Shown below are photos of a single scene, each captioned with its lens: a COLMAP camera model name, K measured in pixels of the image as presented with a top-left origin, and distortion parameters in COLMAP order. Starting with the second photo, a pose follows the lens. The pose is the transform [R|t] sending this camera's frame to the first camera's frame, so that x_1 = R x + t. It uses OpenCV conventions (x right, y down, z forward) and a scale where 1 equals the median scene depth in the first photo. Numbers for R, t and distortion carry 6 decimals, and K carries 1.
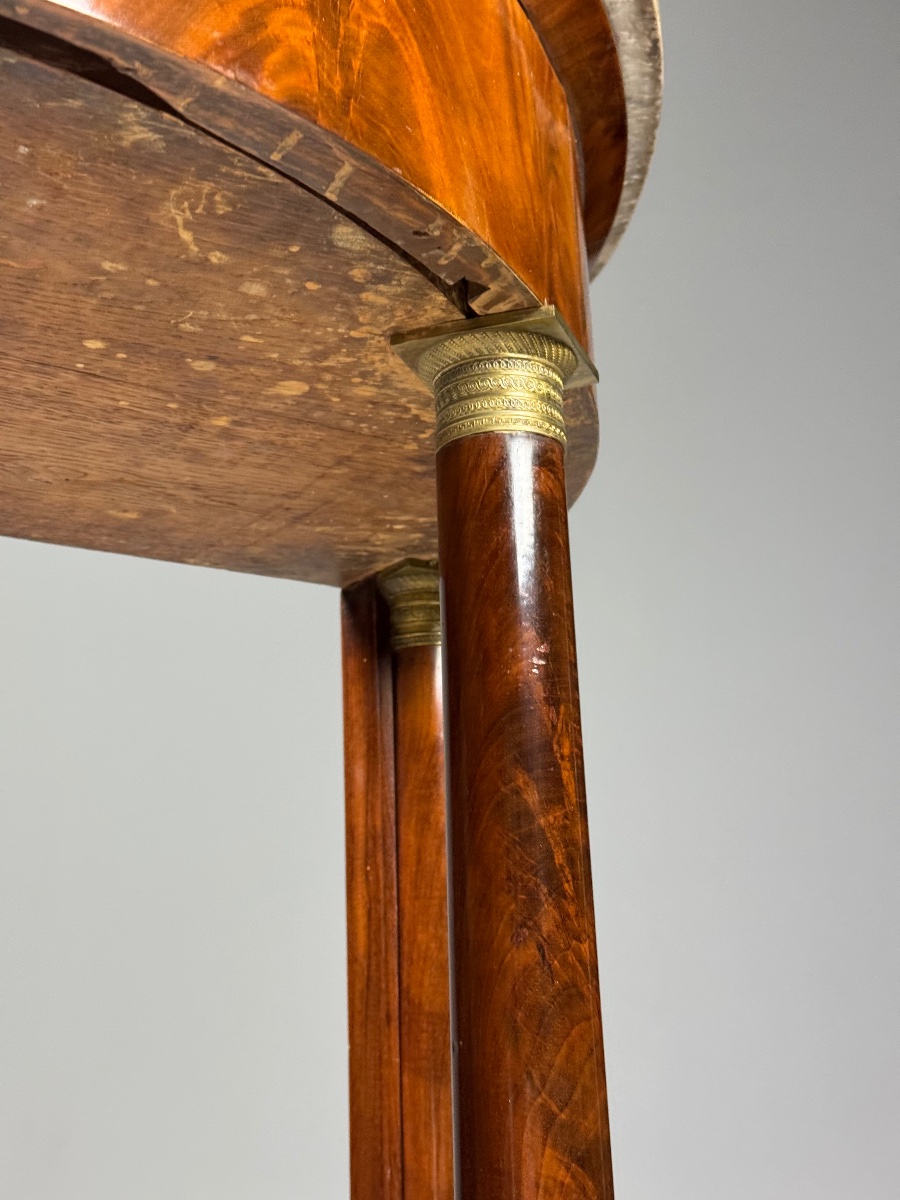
lens RADIAL K [[1698.8, 0, 450.0], [0, 1698.8, 600.0], [0, 0, 1]] dist [0.140462, 0.021007]
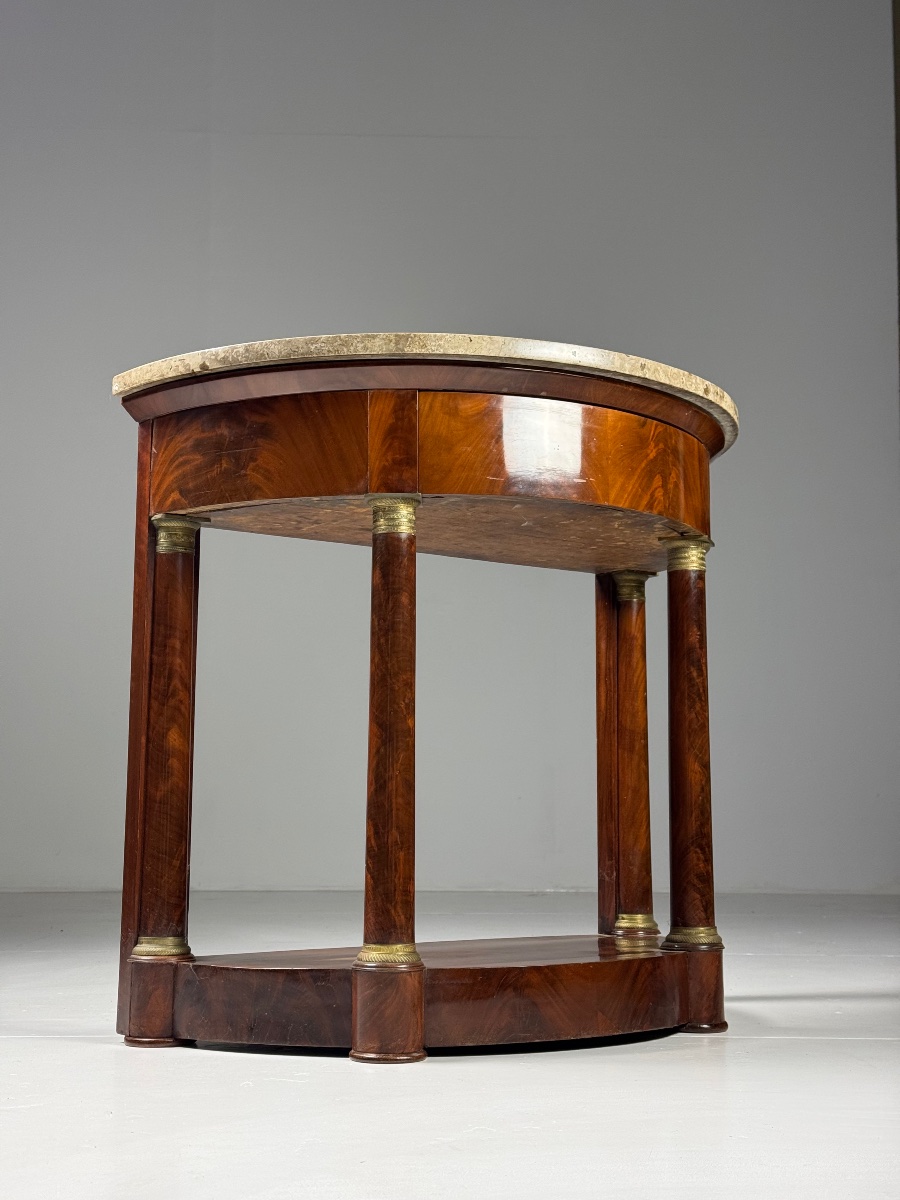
lens RADIAL K [[1672.4, 0, 431.9], [0, 1672.4, 597.8], [0, 0, 1]] dist [0.157000, 0.013872]
pose [[0.998586, 0.045495, 0.027513, -0.584586], [-0.049145, 0.987286, 0.151168, -0.530623], [-0.020285, -0.152307, 0.988125, -2.387084]]
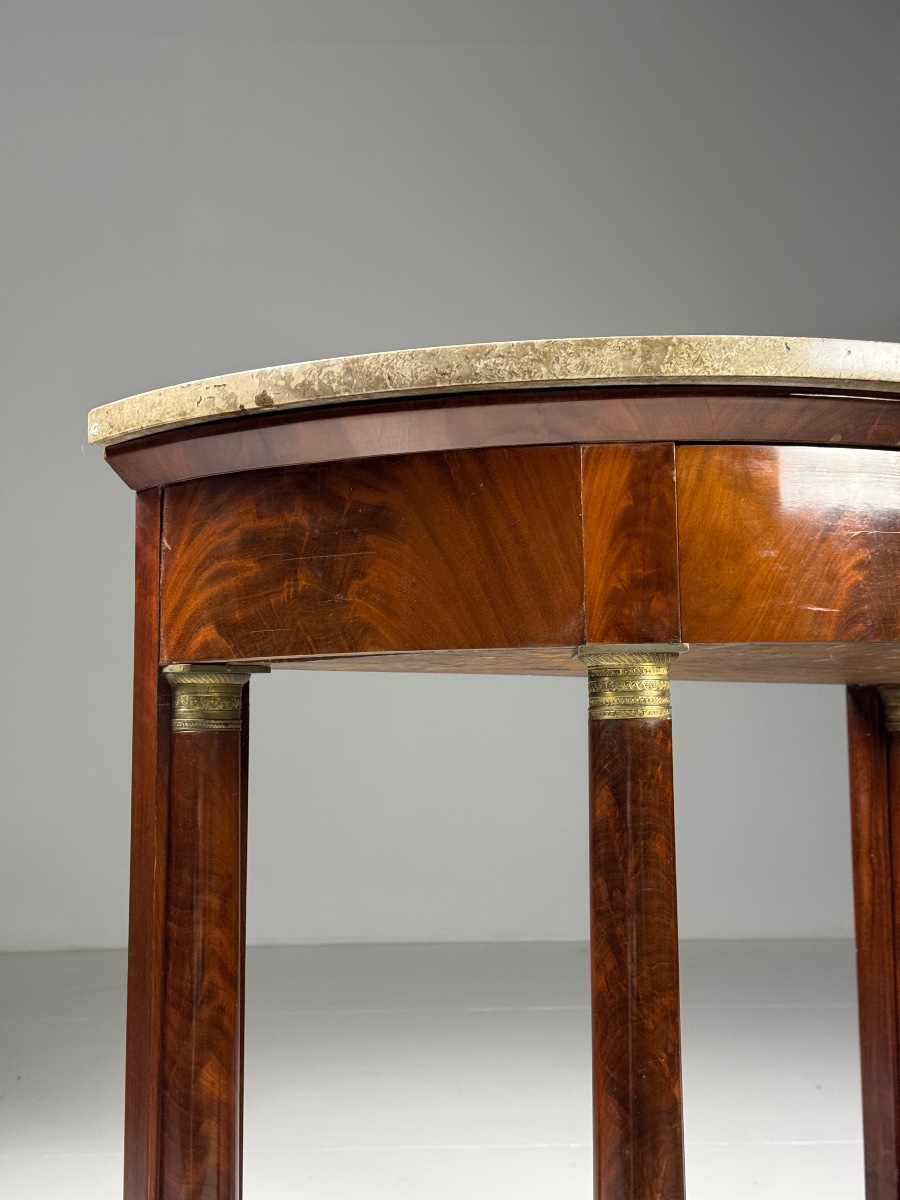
lens RADIAL K [[1698.8, 0, 450.0], [0, 1698.8, 600.0], [0, 0, 1]] dist [0.140462, 0.021007]
pose [[0.997731, 0.033188, 0.058576, -0.841384], [-0.043561, 0.981619, 0.185813, -0.585666], [-0.051333, -0.187943, 0.980838, -0.961297]]
